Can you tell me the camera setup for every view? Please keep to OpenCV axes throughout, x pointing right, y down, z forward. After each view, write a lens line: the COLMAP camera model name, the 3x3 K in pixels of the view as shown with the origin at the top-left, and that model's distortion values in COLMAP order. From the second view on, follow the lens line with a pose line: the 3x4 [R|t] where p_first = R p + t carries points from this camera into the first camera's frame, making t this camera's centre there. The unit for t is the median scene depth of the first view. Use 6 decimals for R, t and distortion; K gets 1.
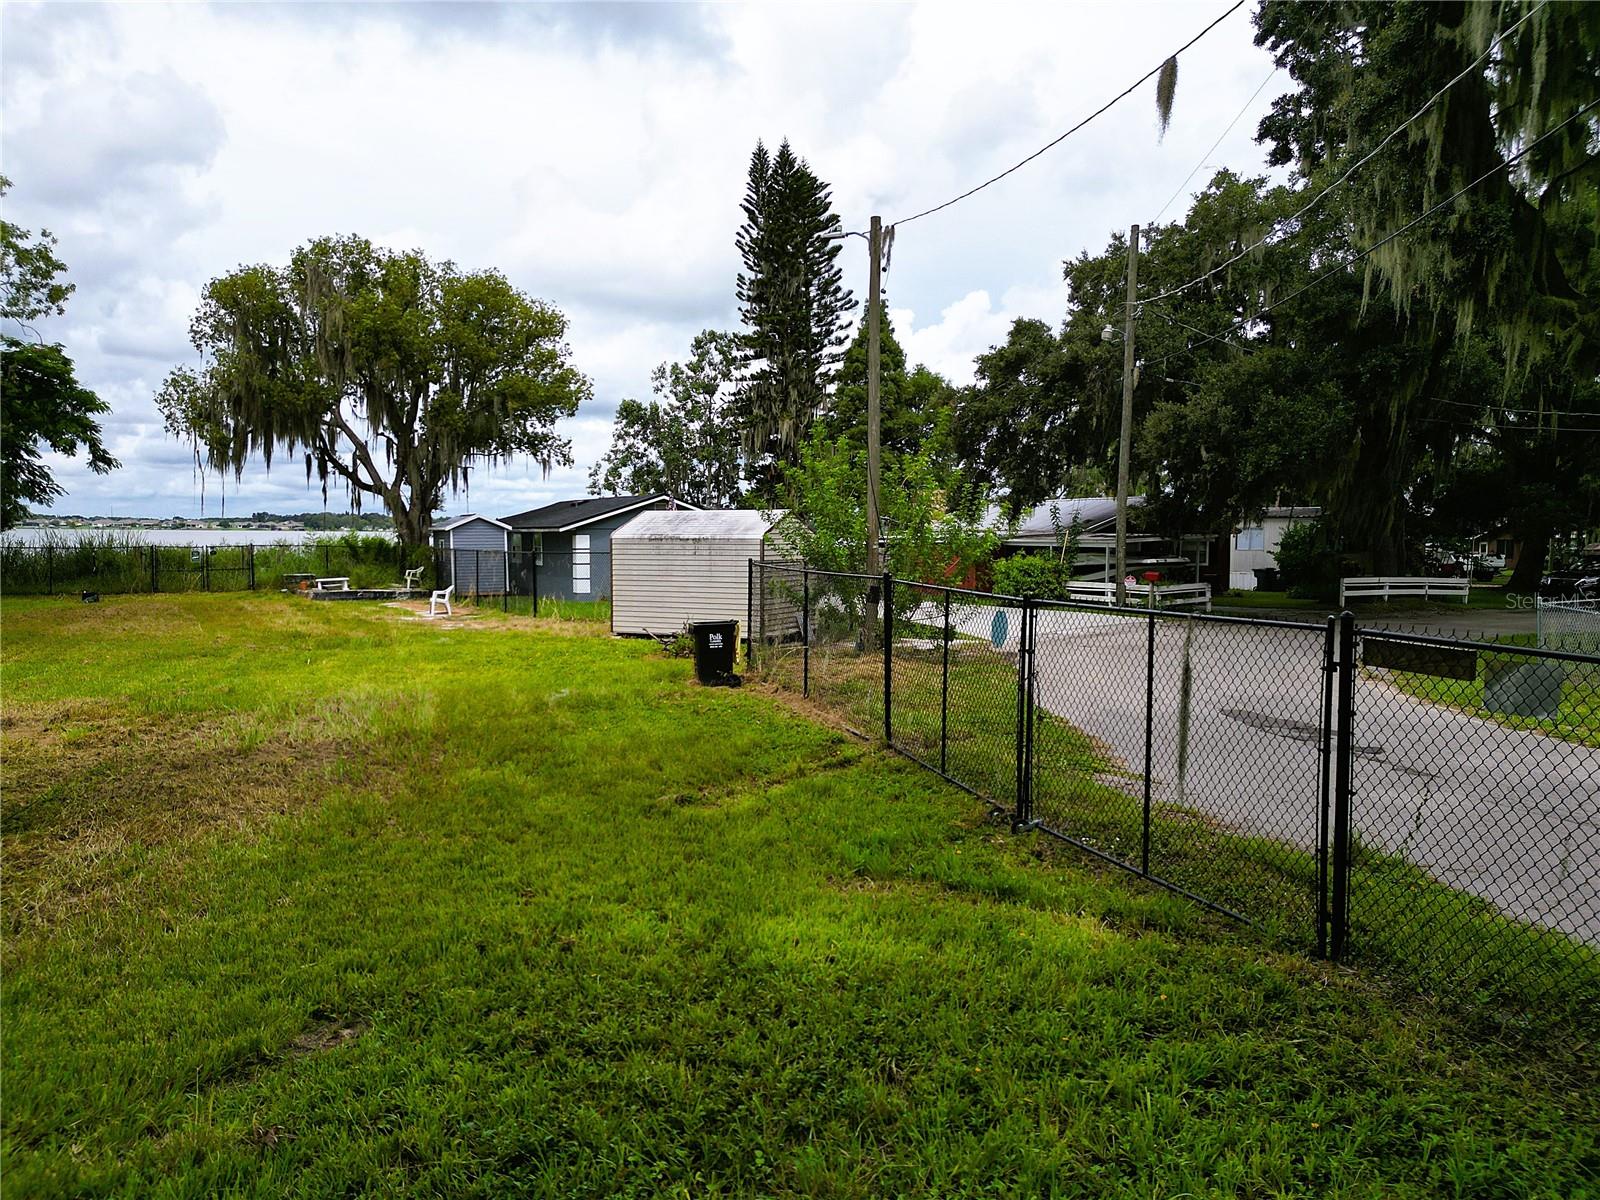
lens RADIAL K [[1117.6, 0, 794.5], [0, 1117.6, 602.1], [0, 0, 1]] dist [0.098696, -0.096147]
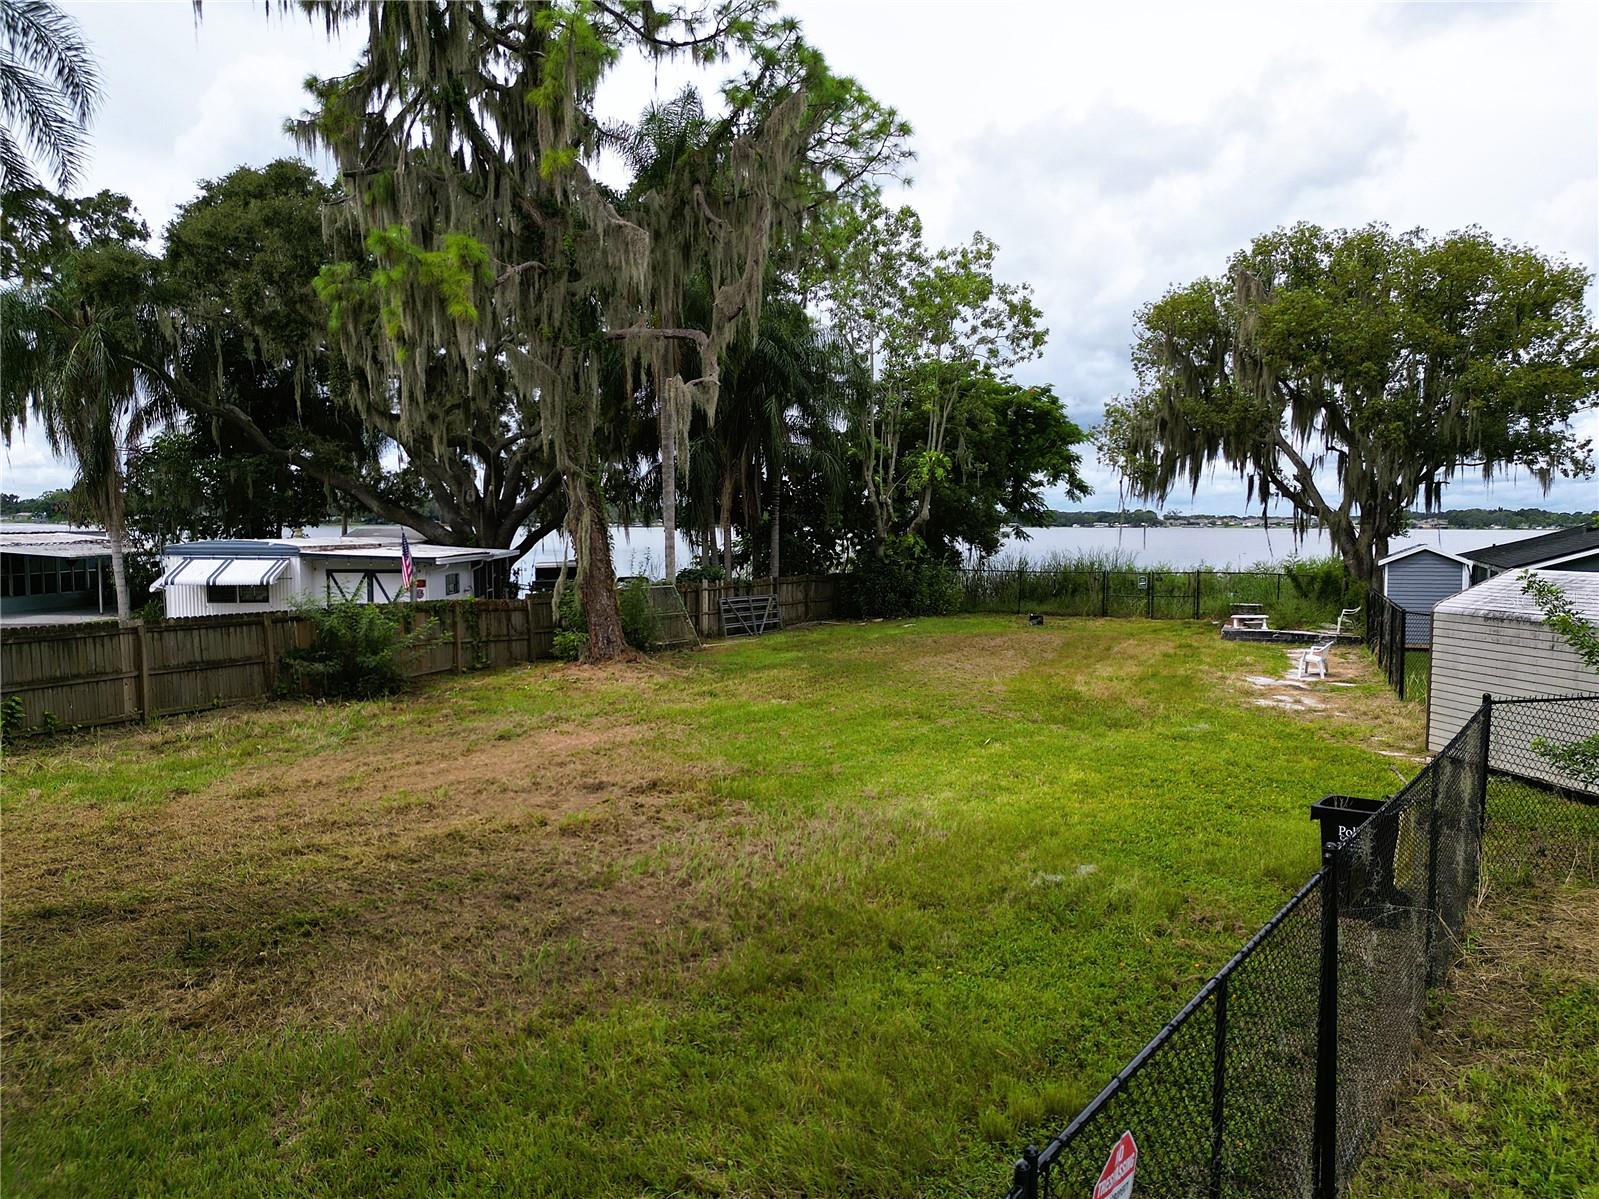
lens RADIAL K [[1127.0, 0, 802.2], [0, 1127.0, 605.6], [0, 0, 1]] dist [0.098309, -0.125854]
pose [[0.601058, 0.057286, -0.797150, 0.091252], [-0.052852, 0.998094, 0.031875, -0.036018], [0.797456, 0.022972, 0.602940, 0.161739]]
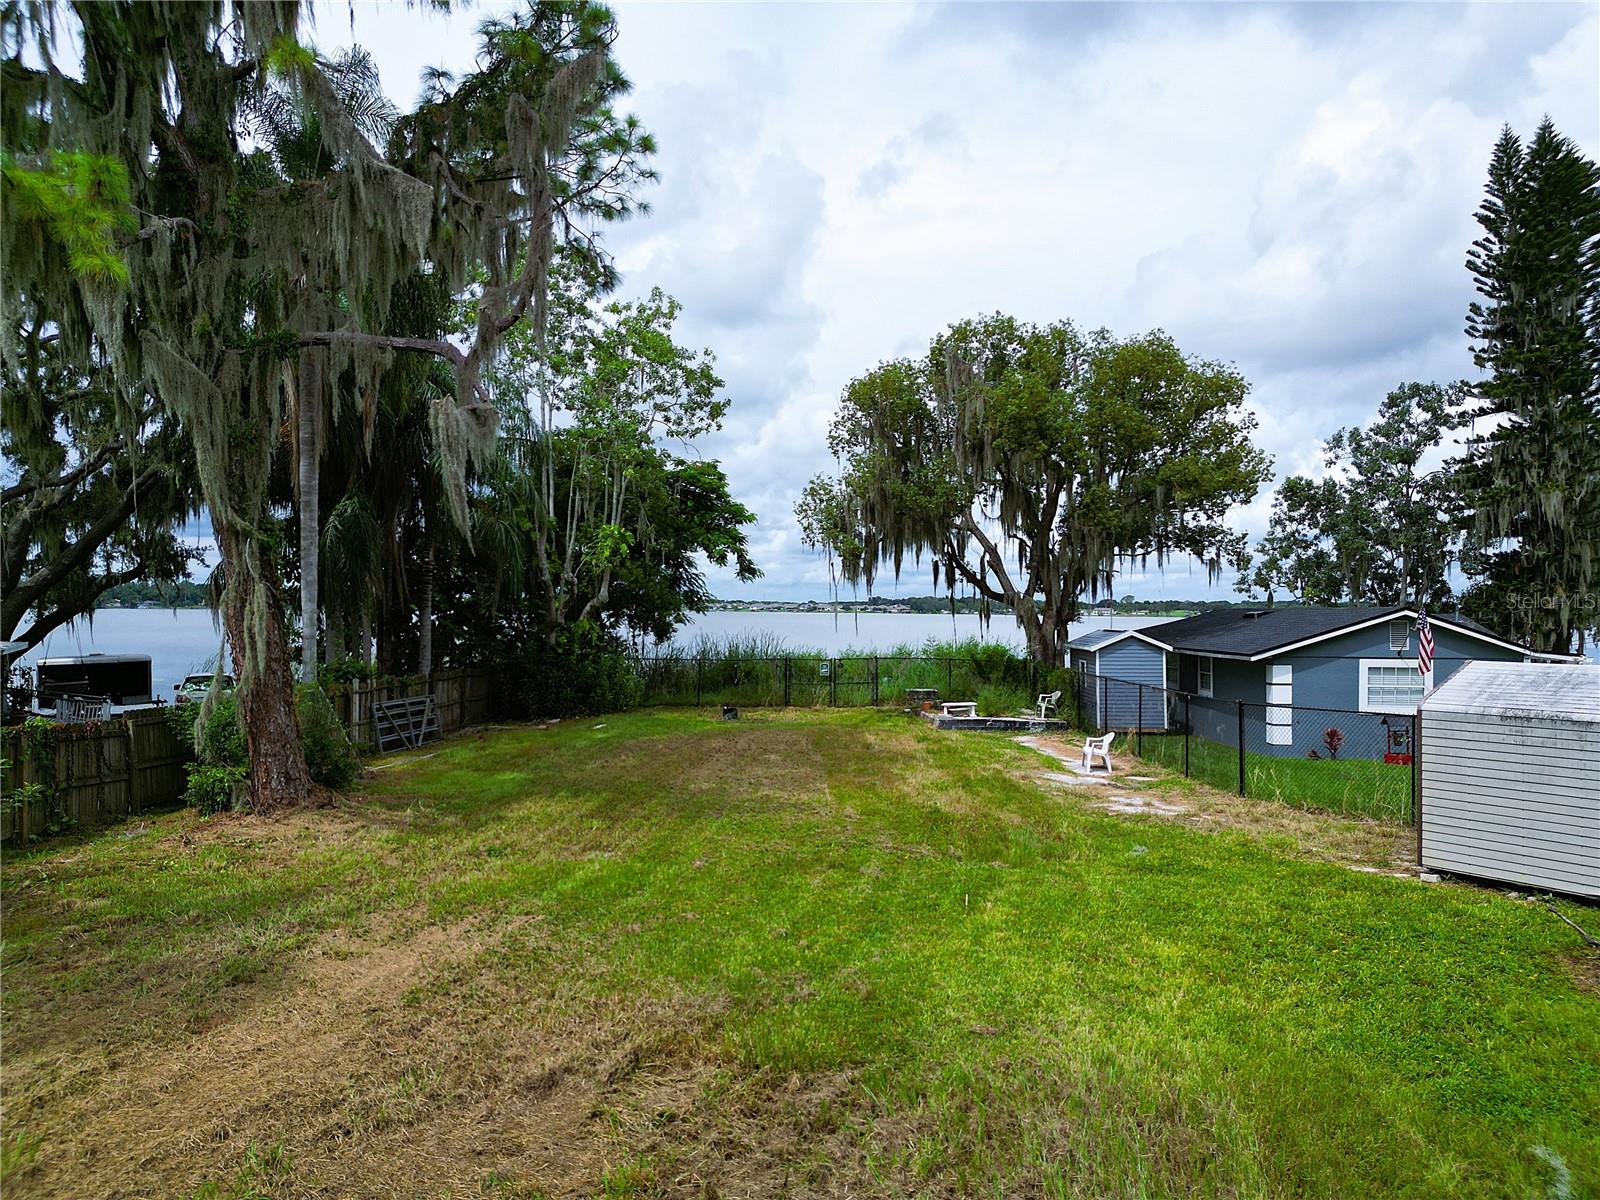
lens RADIAL K [[1117.6, 0, 794.5], [0, 1117.6, 602.1], [0, 0, 1]] dist [0.098696, -0.096147]
pose [[0.872997, 0.000415, -0.487726, -0.090801], [-0.035662, 0.997377, -0.062984, -0.036910], [0.486421, 0.072378, 0.870722, 0.168407]]
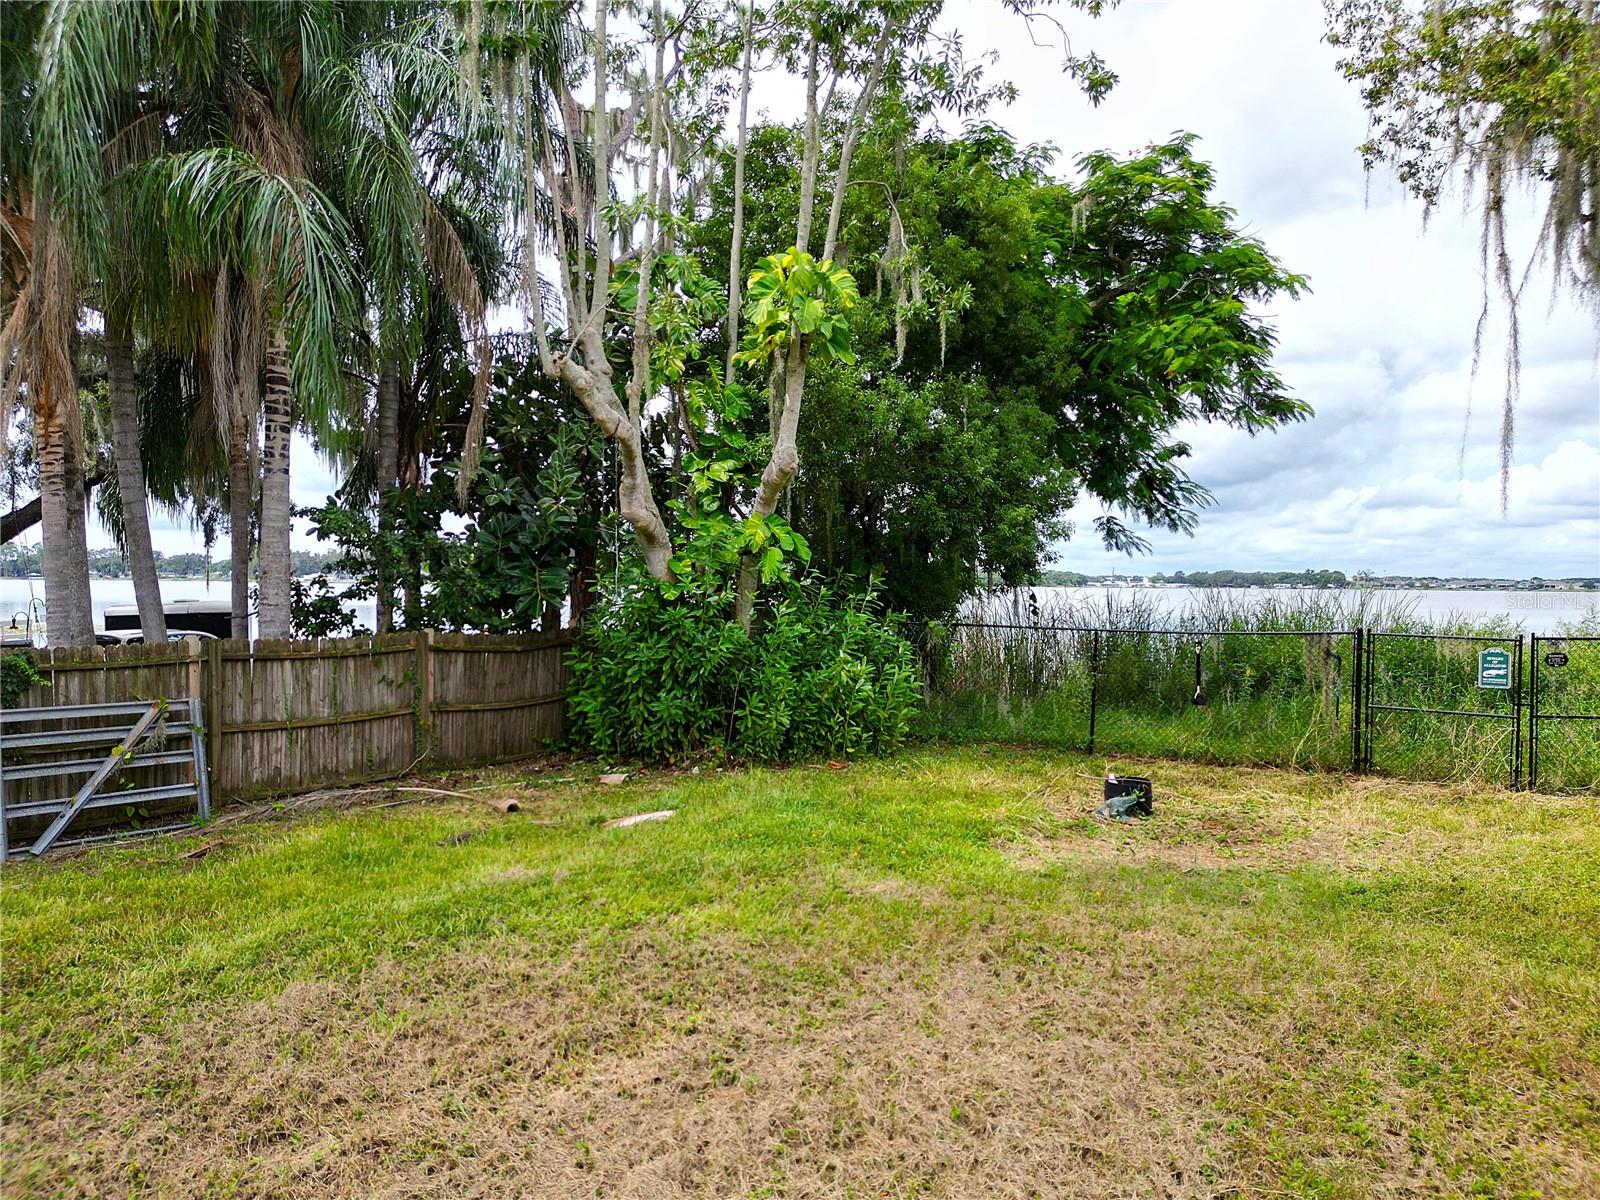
lens RADIAL K [[1108.7, 0, 801.5], [0, 1108.7, 587.0], [0, 0, 1]] dist [0.079908, -0.089216]
pose [[0.478013, 0.003559, -0.878345, -0.349068], [-0.062277, 0.997612, -0.029850, -0.041819], [0.876142, 0.068969, 0.477094, 0.691880]]
